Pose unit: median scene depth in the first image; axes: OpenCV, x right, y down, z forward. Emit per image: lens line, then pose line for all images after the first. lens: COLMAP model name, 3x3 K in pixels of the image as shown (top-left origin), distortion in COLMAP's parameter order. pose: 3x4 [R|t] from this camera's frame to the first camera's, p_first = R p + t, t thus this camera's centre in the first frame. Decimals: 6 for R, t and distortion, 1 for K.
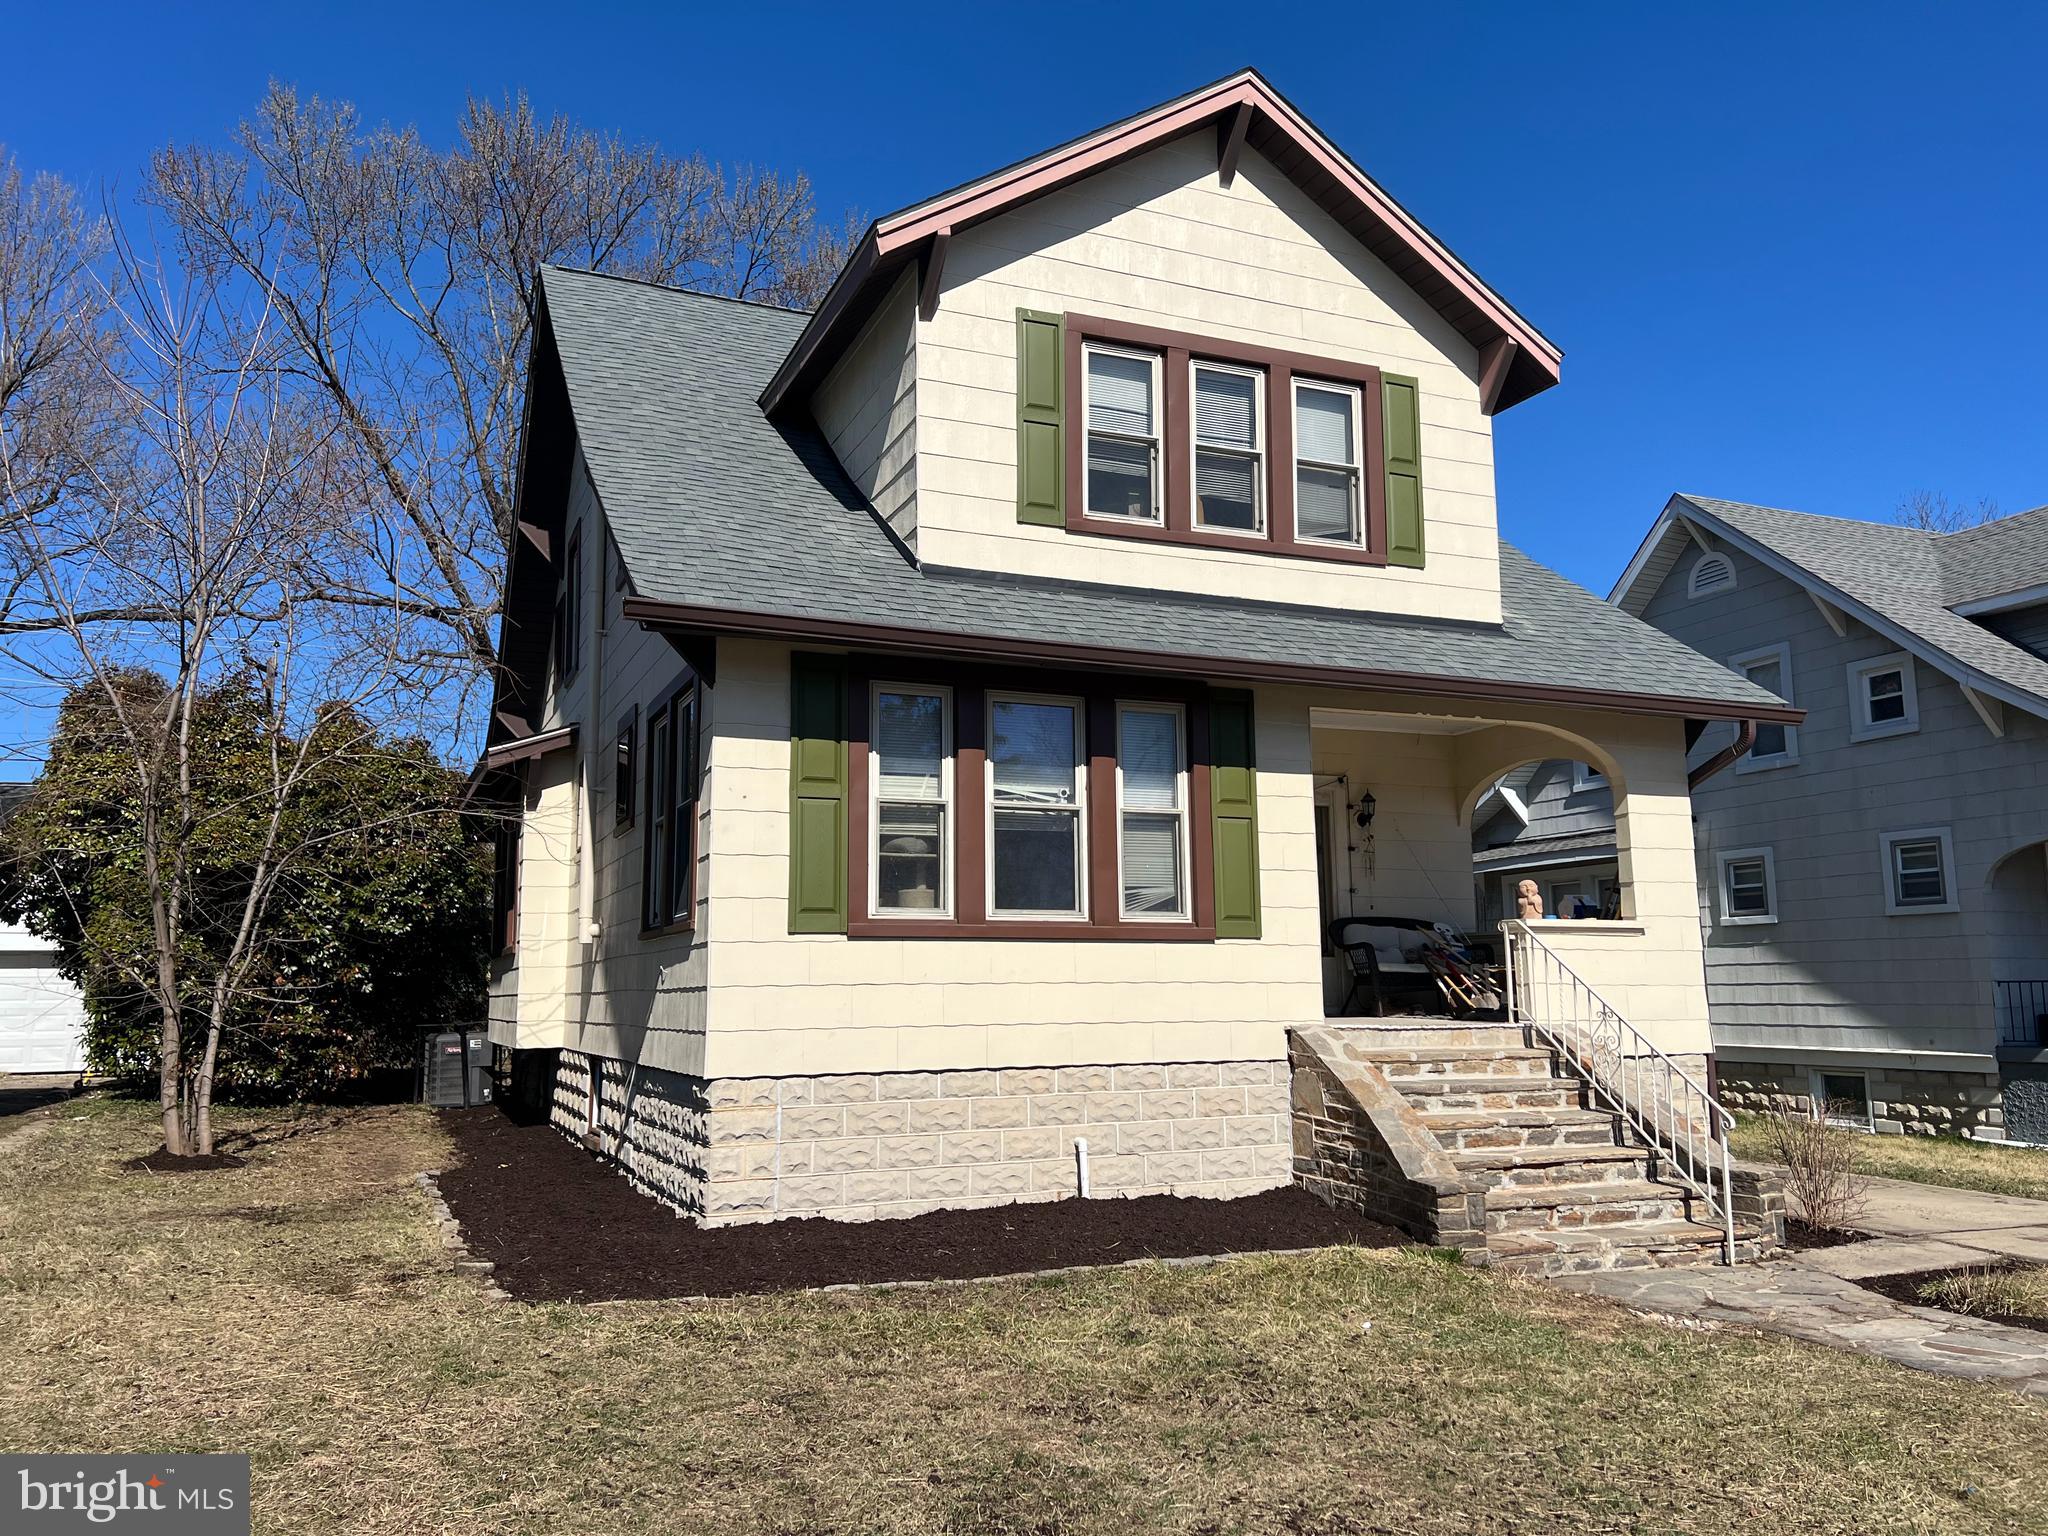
lens RADIAL K [[1546.2, 0, 1024.3], [0, 1546.2, 763.2], [0, 0, 1]] dist [0.128662, -0.233951]
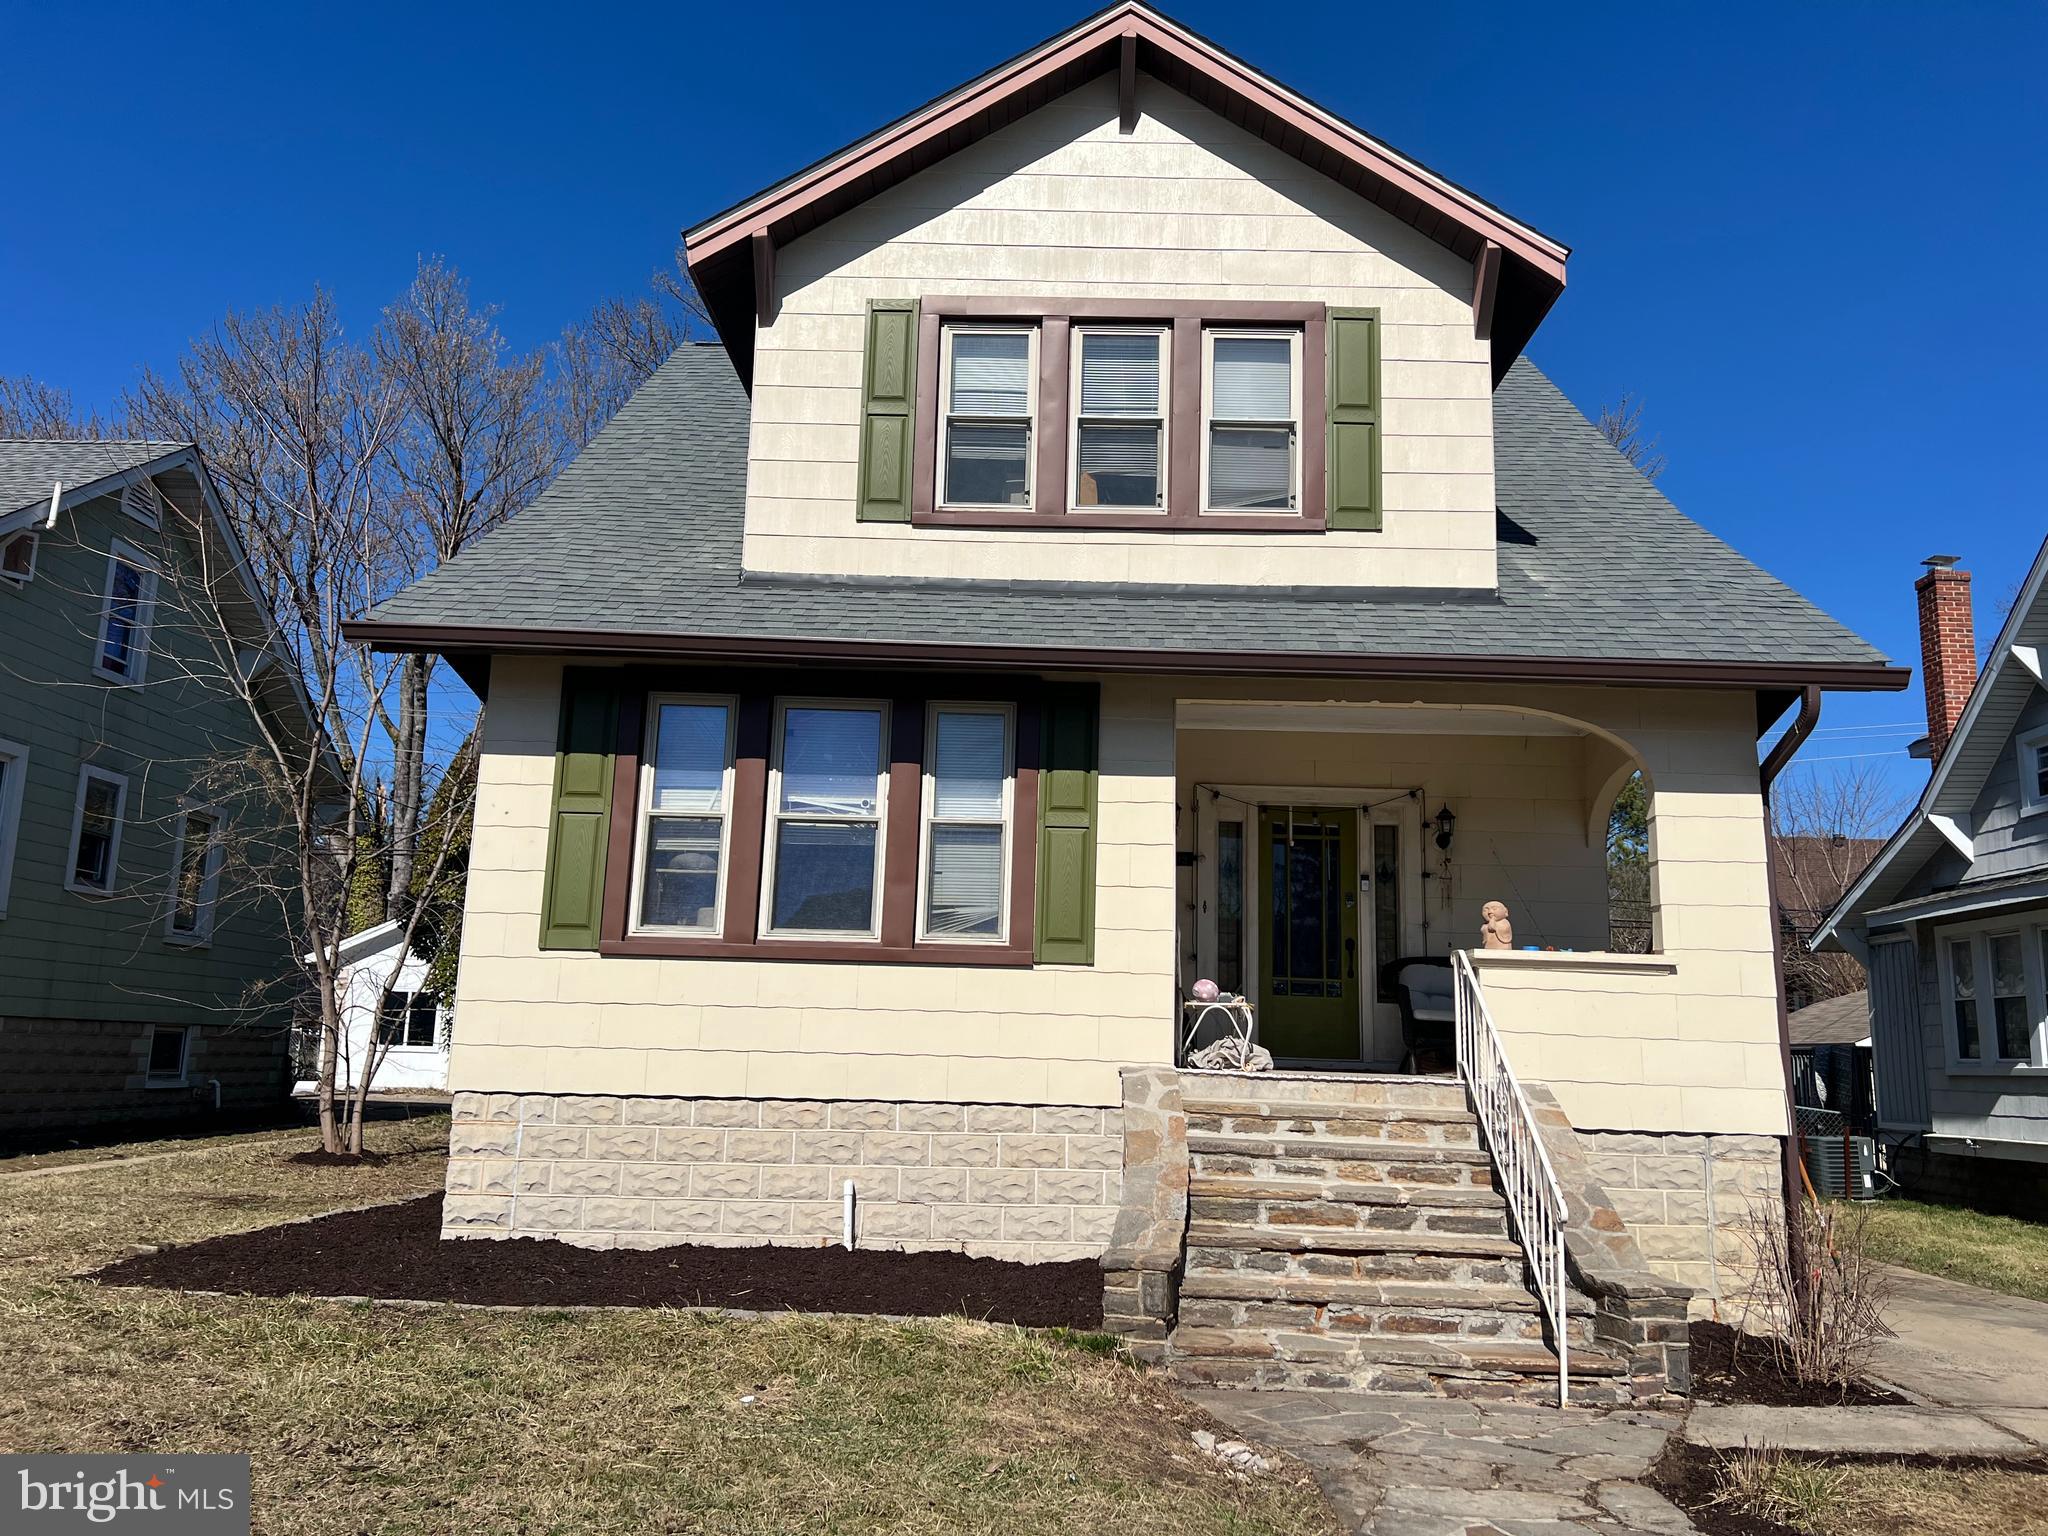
lens RADIAL K [[1531.3, 0, 1024.0], [0, 1531.3, 768.0], [0, 0, 1]] dist [0.110201, -0.222720]
pose [[0.910708, -0.041107, -0.411000, 0.482886], [0.023034, 0.998541, -0.048832, 0.044308], [0.412408, 0.035005, 0.910327, 0.201509]]
